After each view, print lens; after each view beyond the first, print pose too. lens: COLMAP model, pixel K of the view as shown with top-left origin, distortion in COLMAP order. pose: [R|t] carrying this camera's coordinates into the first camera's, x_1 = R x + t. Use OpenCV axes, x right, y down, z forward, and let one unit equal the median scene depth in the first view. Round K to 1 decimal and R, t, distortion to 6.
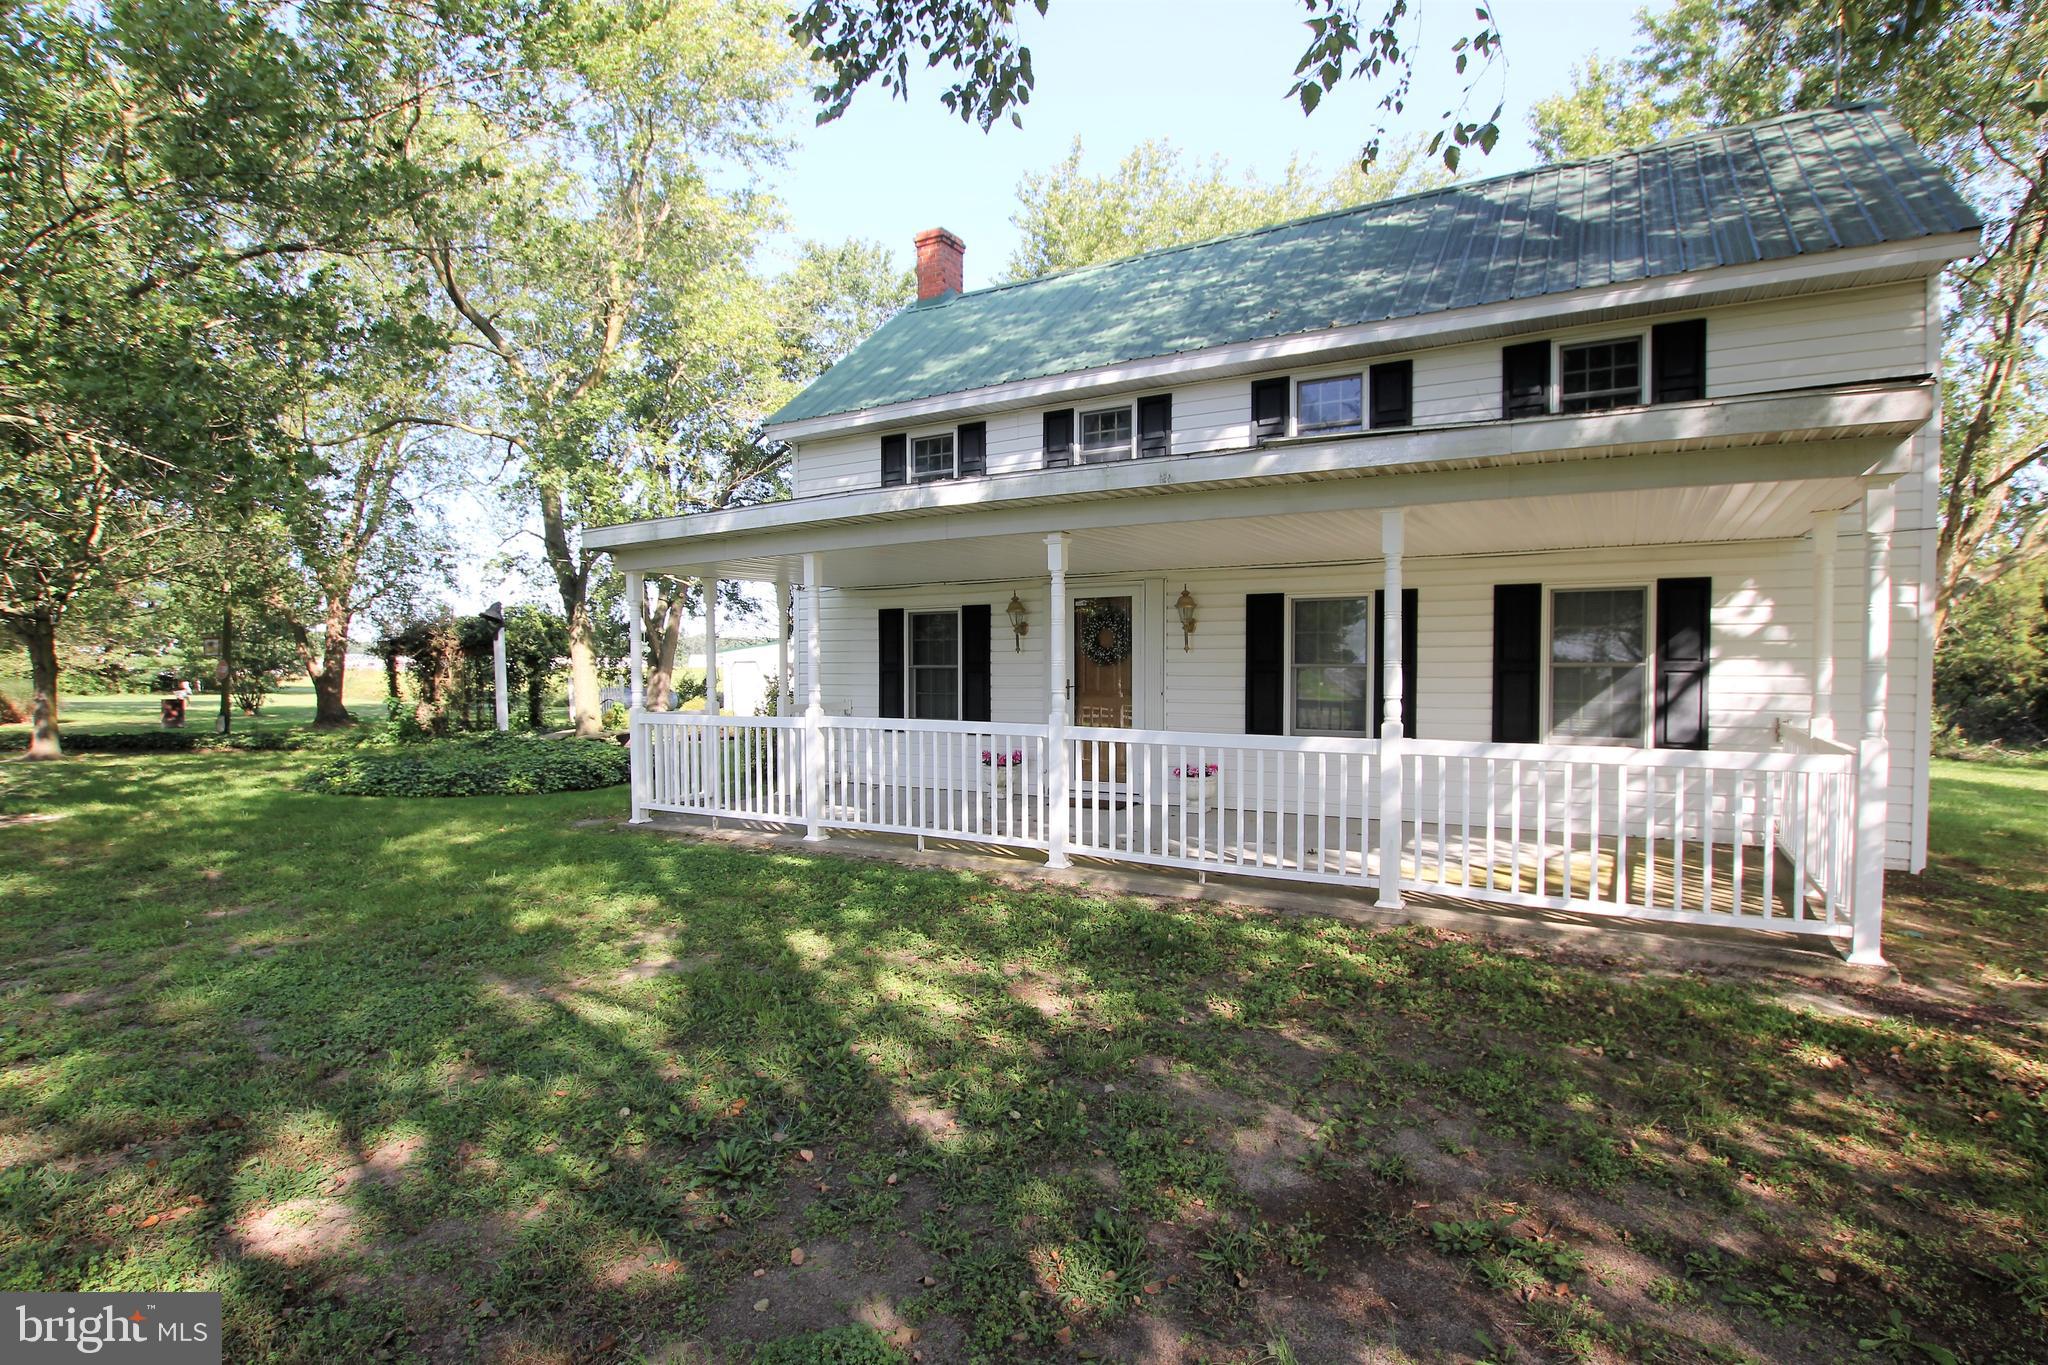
lens RADIAL K [[1004.9, 0, 1023.5], [0, 1004.9, 681.8], [0, 0, 1]] dist [-0.002126, 0.000106]
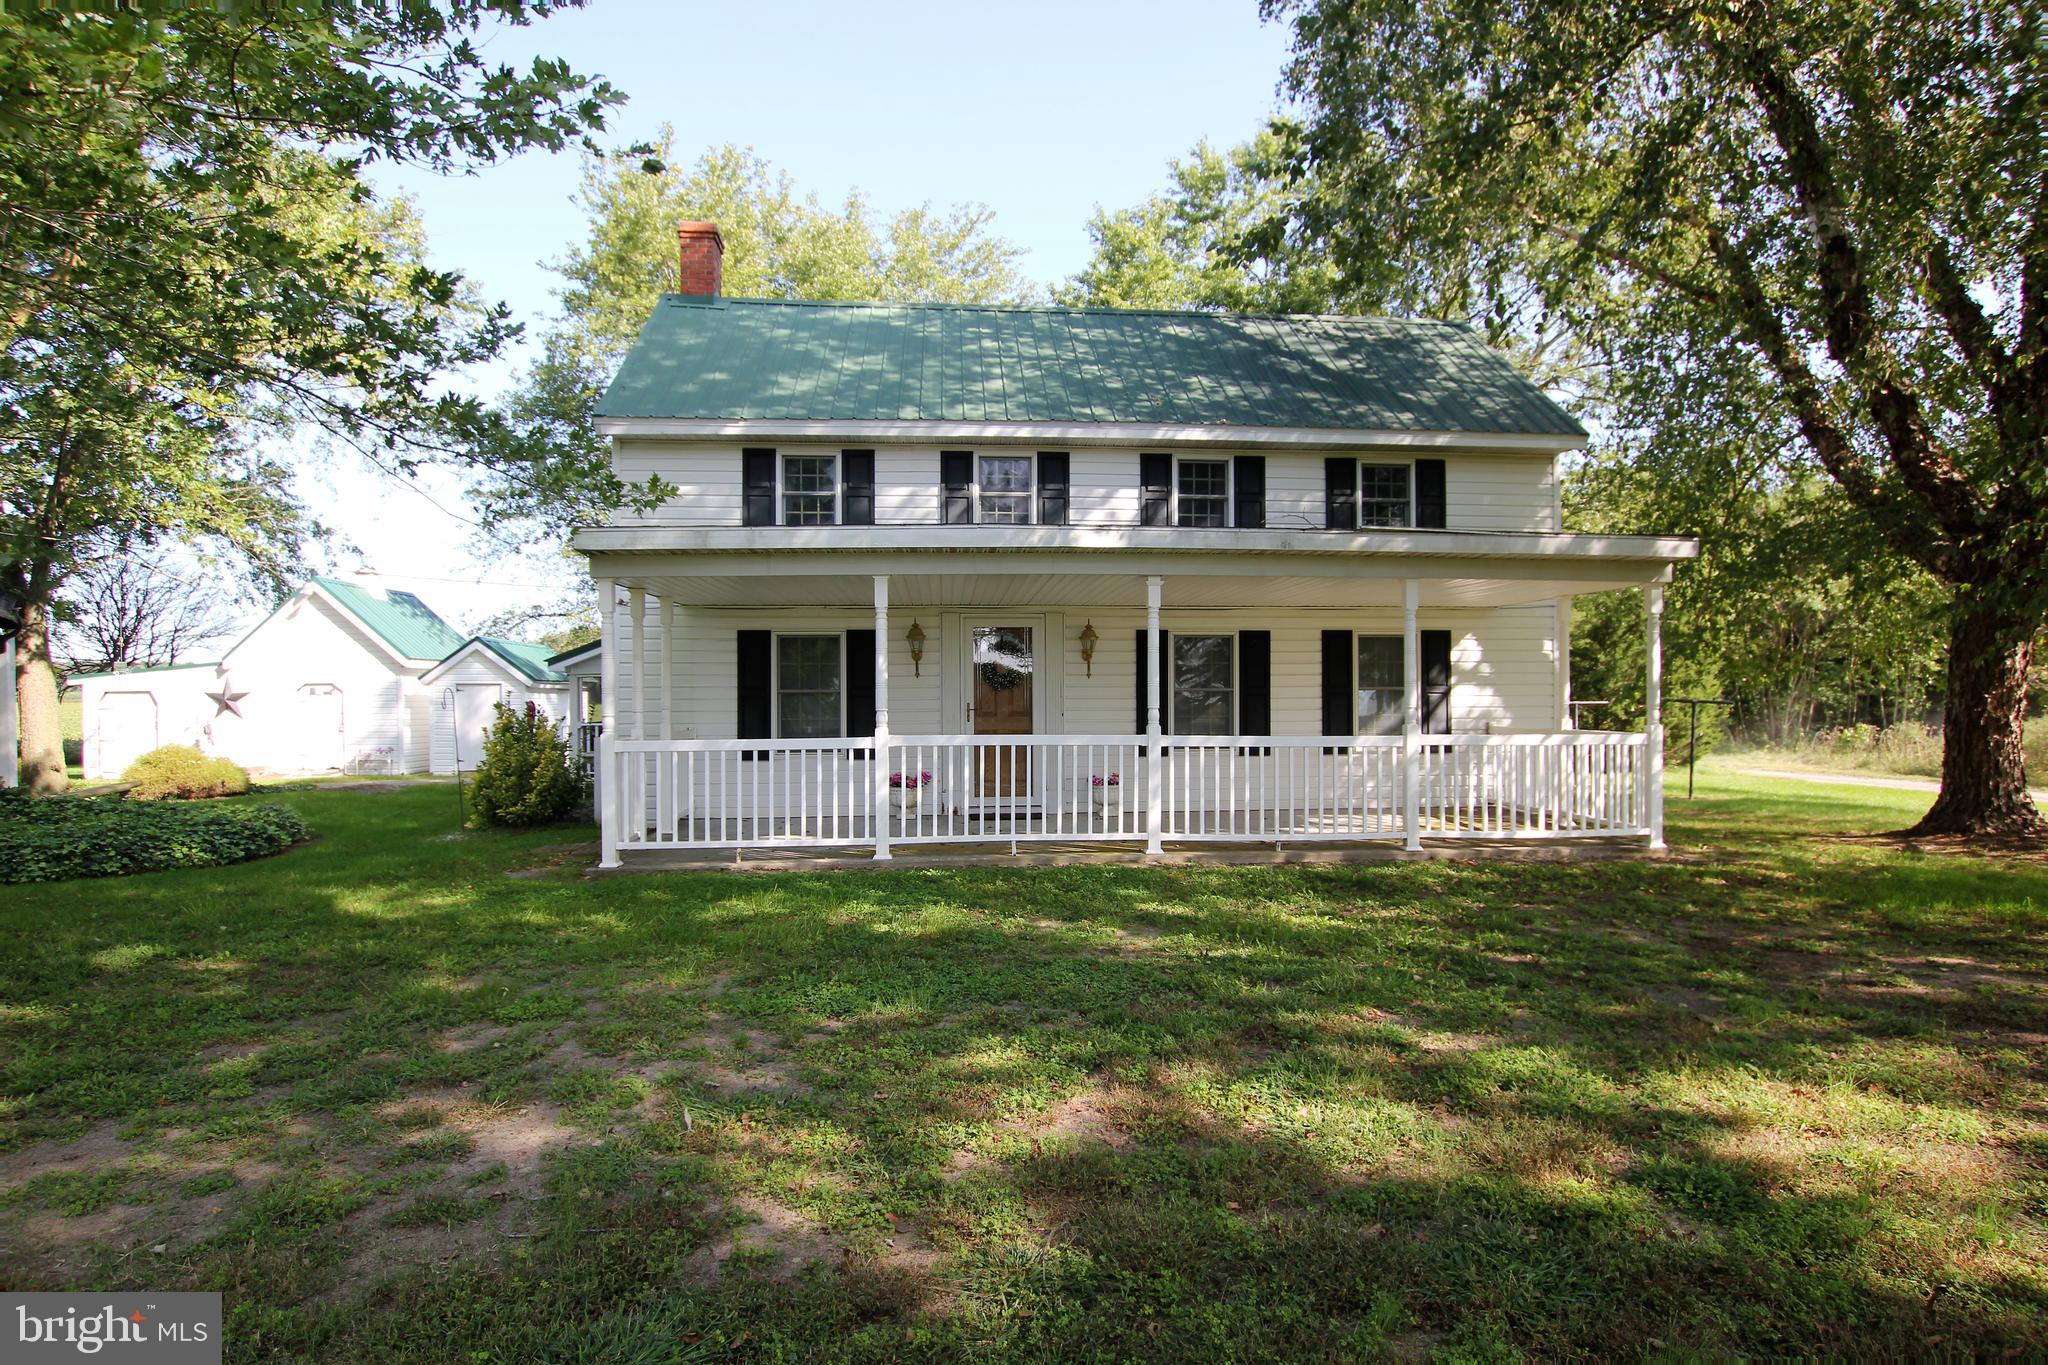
lens RADIAL K [[1105.8, 0, 1022.3], [0, 1105.8, 687.2], [0, 0, 1]] dist [0.001028, -0.000088]
pose [[0.819031, 0.006014, 0.573717, -0.669501], [0.012710, 0.999510, -0.028621, 0.017733], [-0.573608, 0.030734, 0.818553, 0.004691]]
